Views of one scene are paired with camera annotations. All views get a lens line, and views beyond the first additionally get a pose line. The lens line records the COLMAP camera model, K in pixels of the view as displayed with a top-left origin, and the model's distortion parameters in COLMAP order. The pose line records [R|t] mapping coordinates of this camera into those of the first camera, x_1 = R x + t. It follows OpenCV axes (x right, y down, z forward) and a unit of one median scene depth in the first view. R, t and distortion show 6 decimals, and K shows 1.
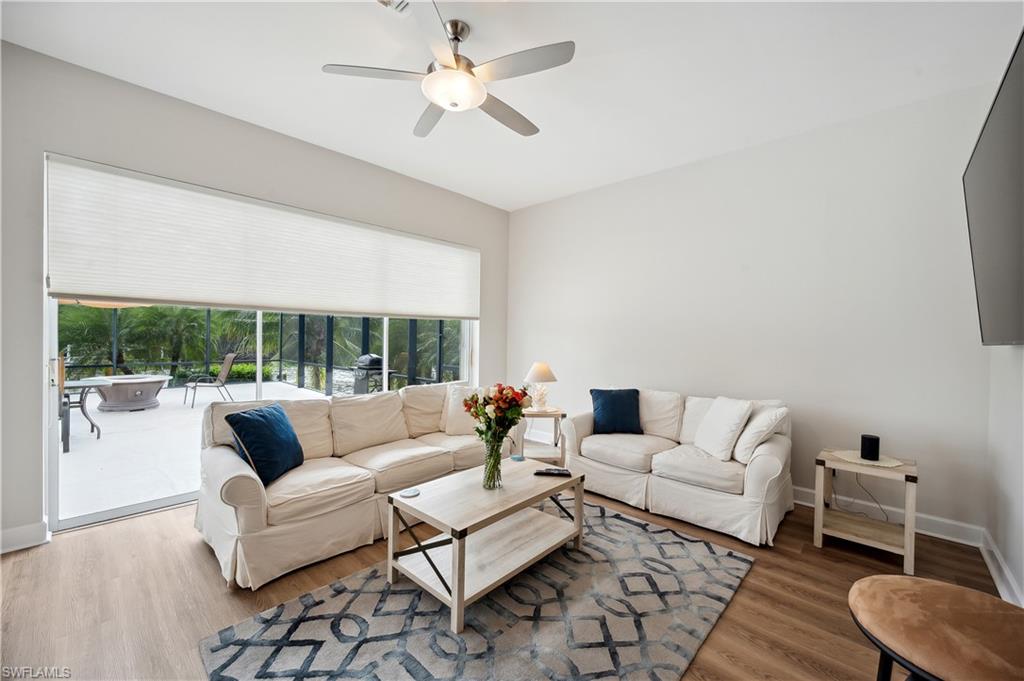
lens RADIAL K [[412.0, 0, 512.3], [0, 412.0, 336.9], [0, 0, 1]] dist [0.001725, -0.000901]
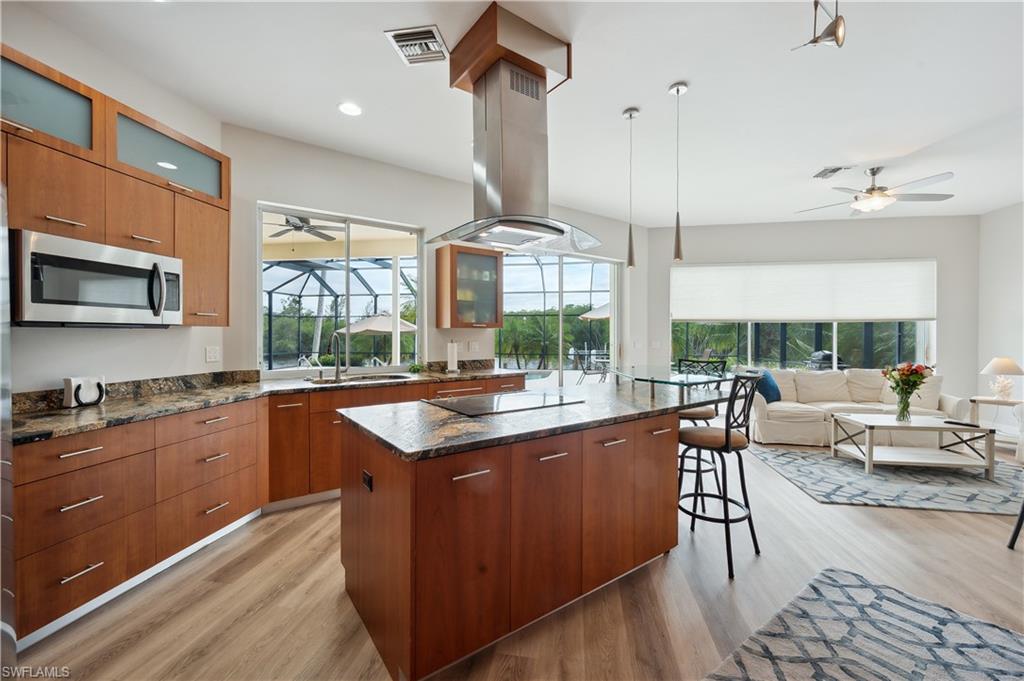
lens RADIAL K [[412.0, 0, 512.3], [0, 412.0, 336.9], [0, 0, 1]] dist [0.001725, -0.000901]
pose [[0.555082, -0.006616, -0.831769, 0.434077], [0.003963, 0.999978, -0.005310, 0.009122], [0.831786, -0.000349, 0.555096, -1.201054]]
